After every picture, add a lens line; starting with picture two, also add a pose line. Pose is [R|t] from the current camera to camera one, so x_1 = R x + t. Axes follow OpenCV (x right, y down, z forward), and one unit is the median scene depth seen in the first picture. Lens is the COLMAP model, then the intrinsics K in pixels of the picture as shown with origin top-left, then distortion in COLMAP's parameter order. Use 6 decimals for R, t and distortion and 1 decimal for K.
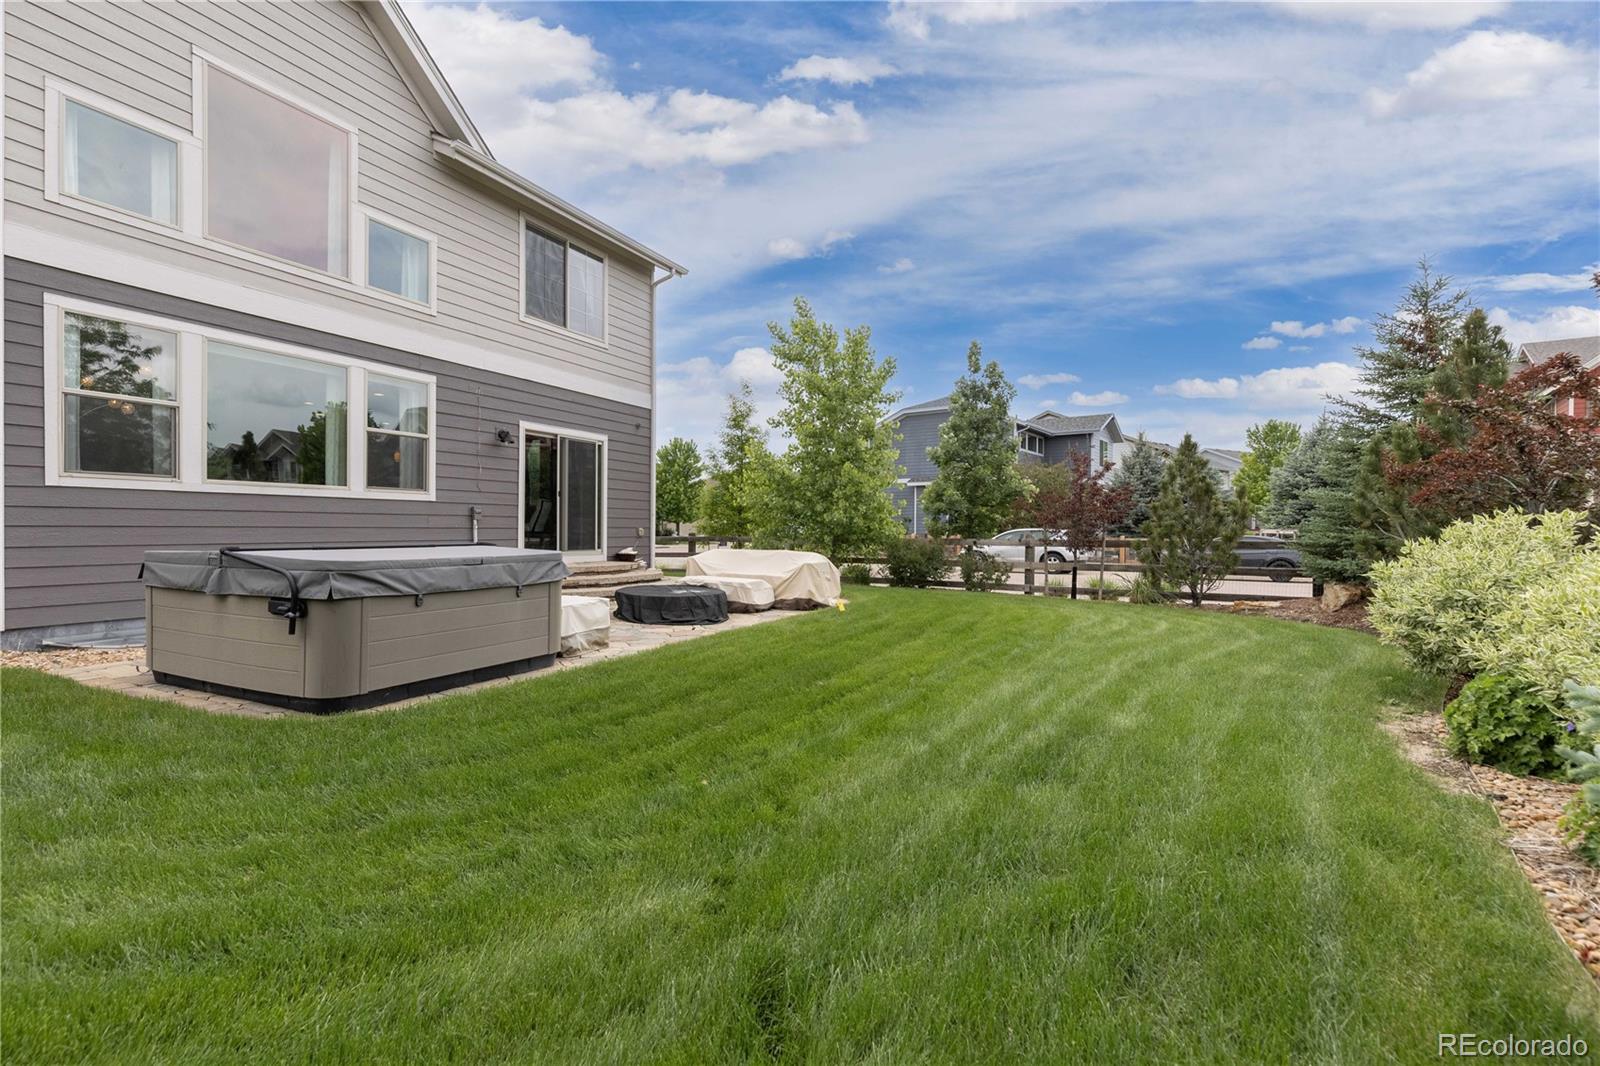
lens RADIAL K [[724.6, 0, 792.8], [0, 724.6, 527.7], [0, 0, 1]] dist [0.009787, -0.000694]
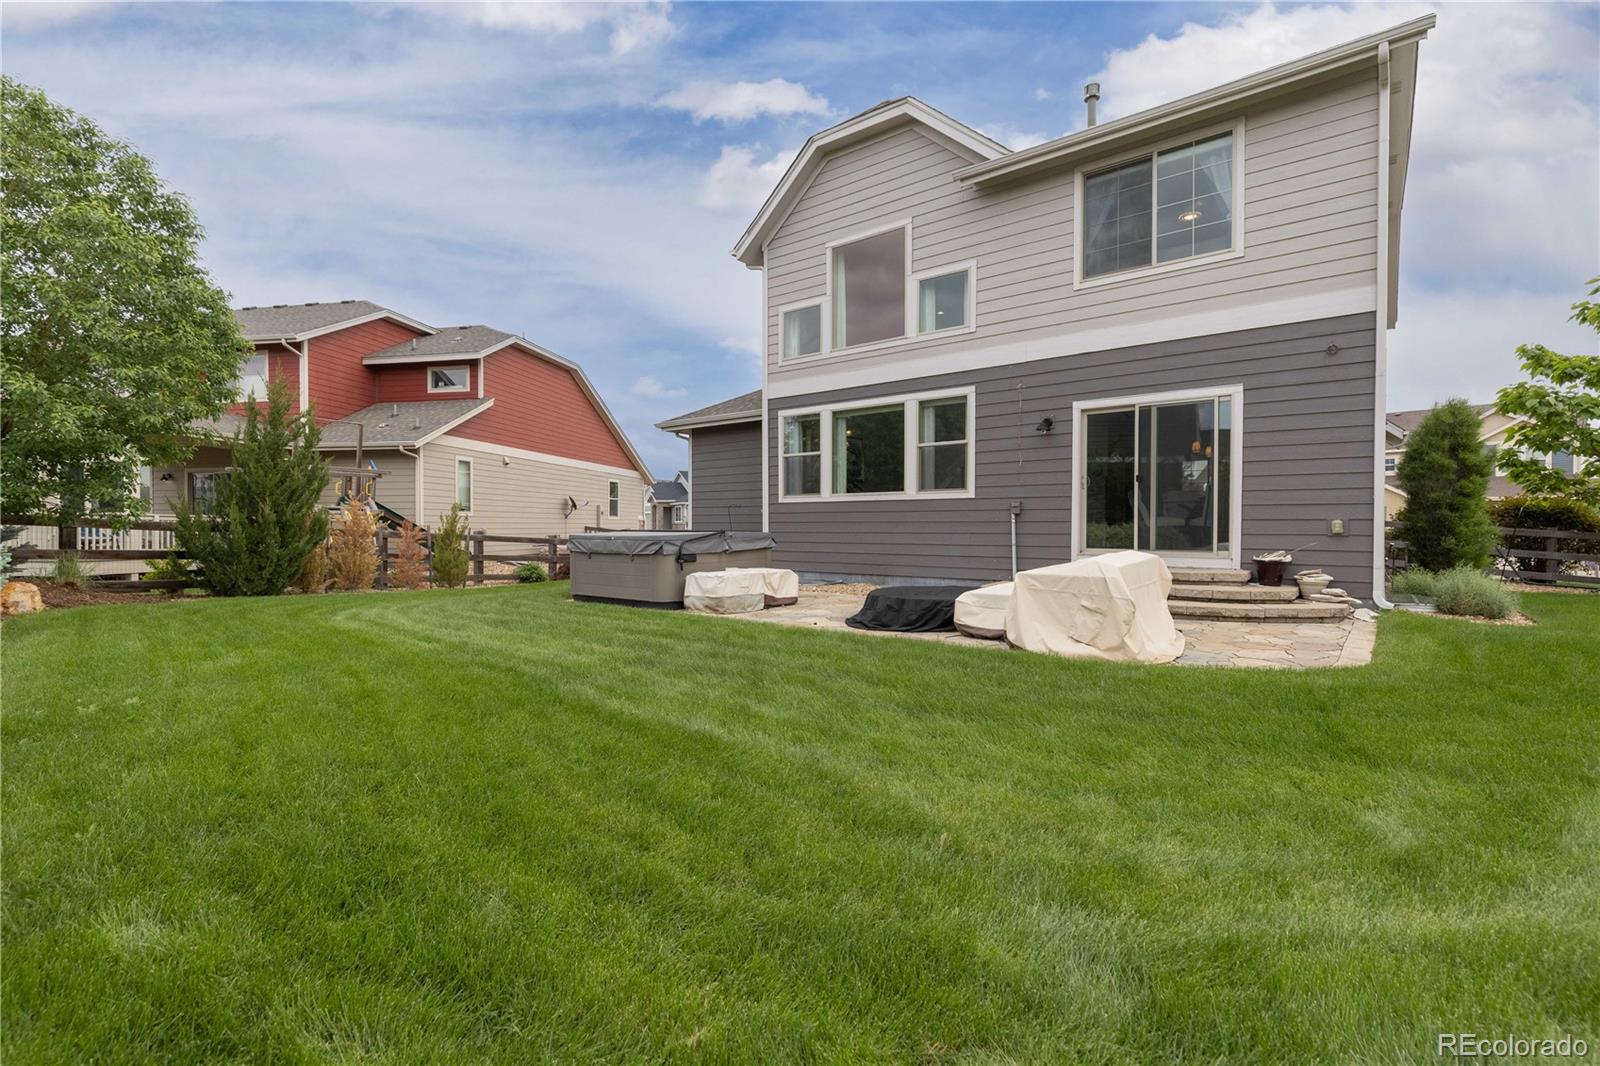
lens RADIAL K [[724.6, 0, 792.8], [0, 724.6, 527.7], [0, 0, 1]] dist [0.009787, -0.000694]
pose [[-0.218518, 0.000089, -0.975833, 0.661750], [-0.002621, 0.999996, 0.000678, 0.009432], [0.975829, 0.002706, -0.218517, 0.984379]]
